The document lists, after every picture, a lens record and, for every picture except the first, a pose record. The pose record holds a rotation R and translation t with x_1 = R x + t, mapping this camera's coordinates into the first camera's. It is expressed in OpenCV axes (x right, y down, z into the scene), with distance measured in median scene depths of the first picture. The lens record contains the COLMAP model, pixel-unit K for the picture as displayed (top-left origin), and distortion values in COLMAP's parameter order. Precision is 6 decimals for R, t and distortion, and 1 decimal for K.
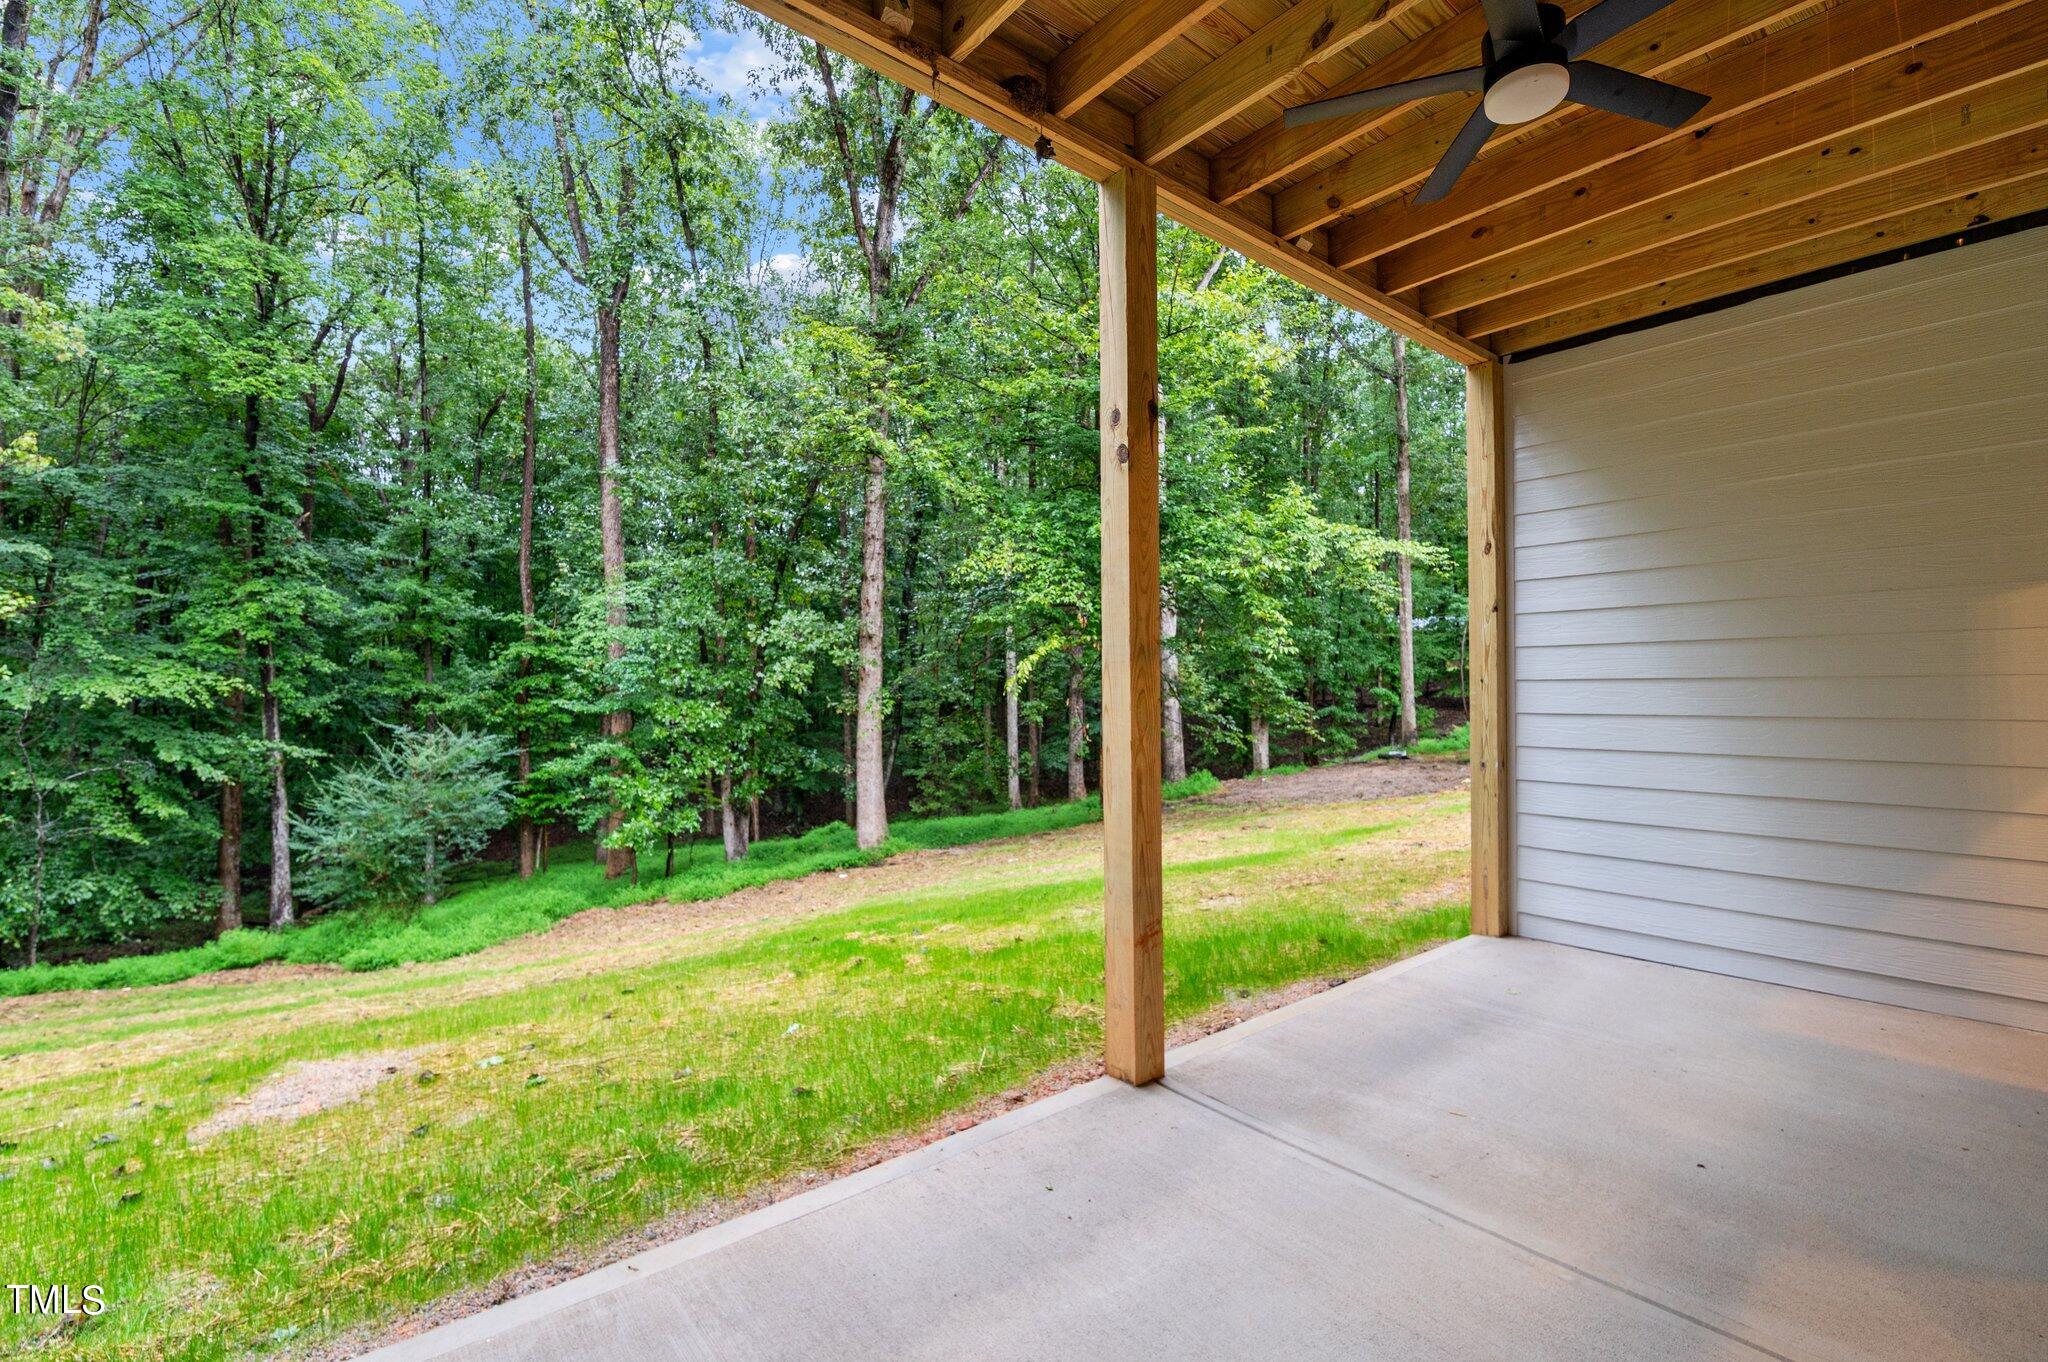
lens RADIAL K [[878.0, 0, 1029.1], [0, 878.0, 676.7], [0, 0, 1]] dist [-0.005686, -0.004854]
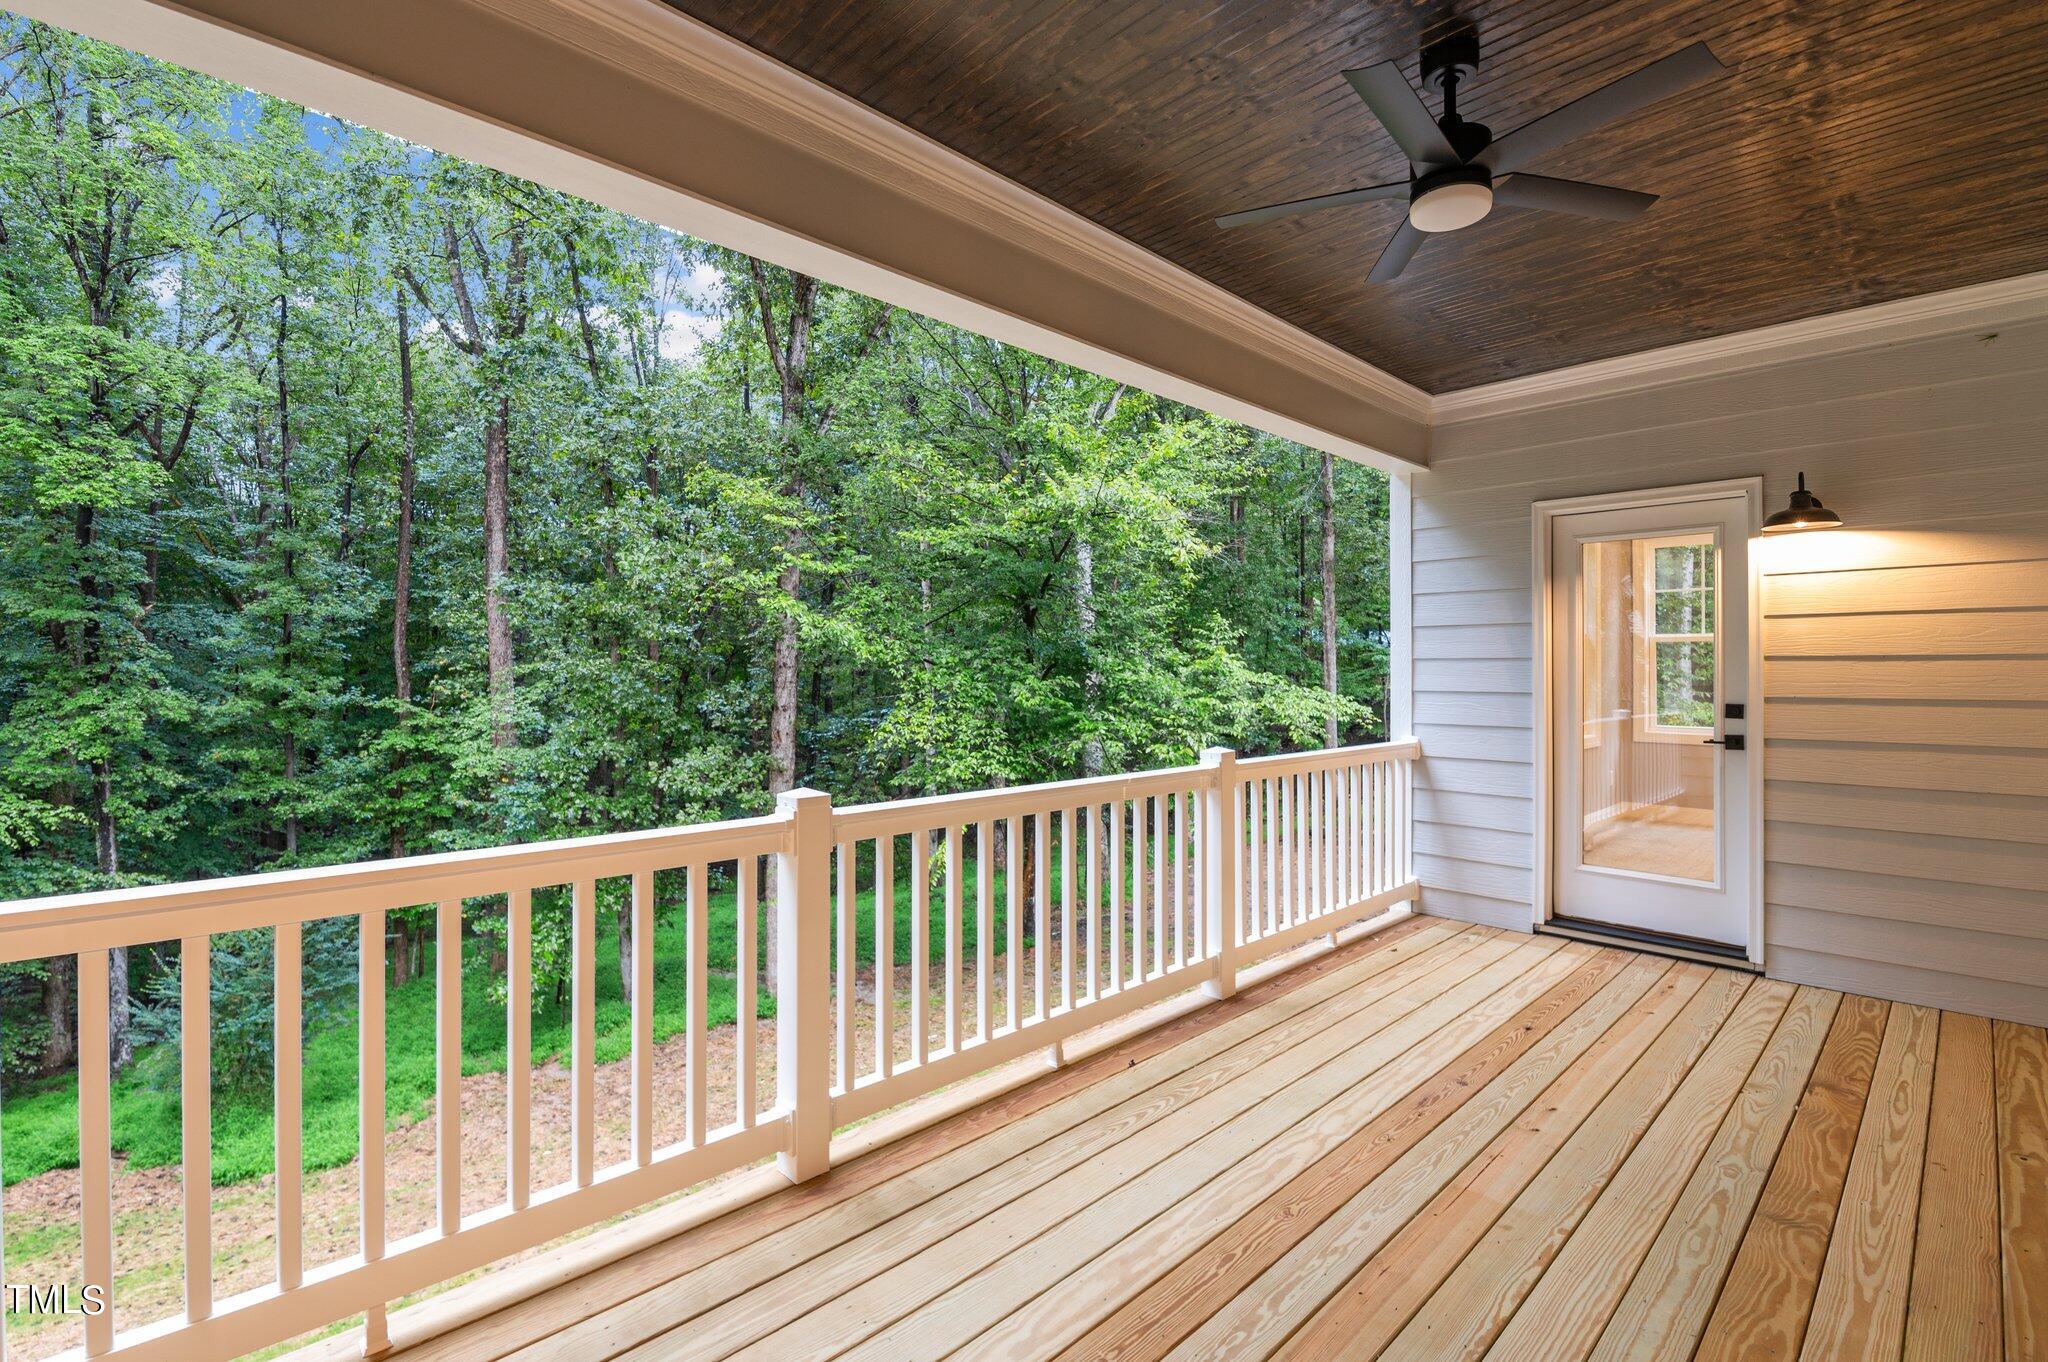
lens RADIAL K [[912.9, 0, 1018.9], [0, 912.9, 674.6], [0, 0, 1]] dist [-0.007139, -0.004605]
pose [[0.997052, 0.005278, 0.076552, -0.000675], [-0.005205, 0.999986, -0.001158, -0.131005], [-0.076557, 0.000756, 0.997065, -0.002094]]
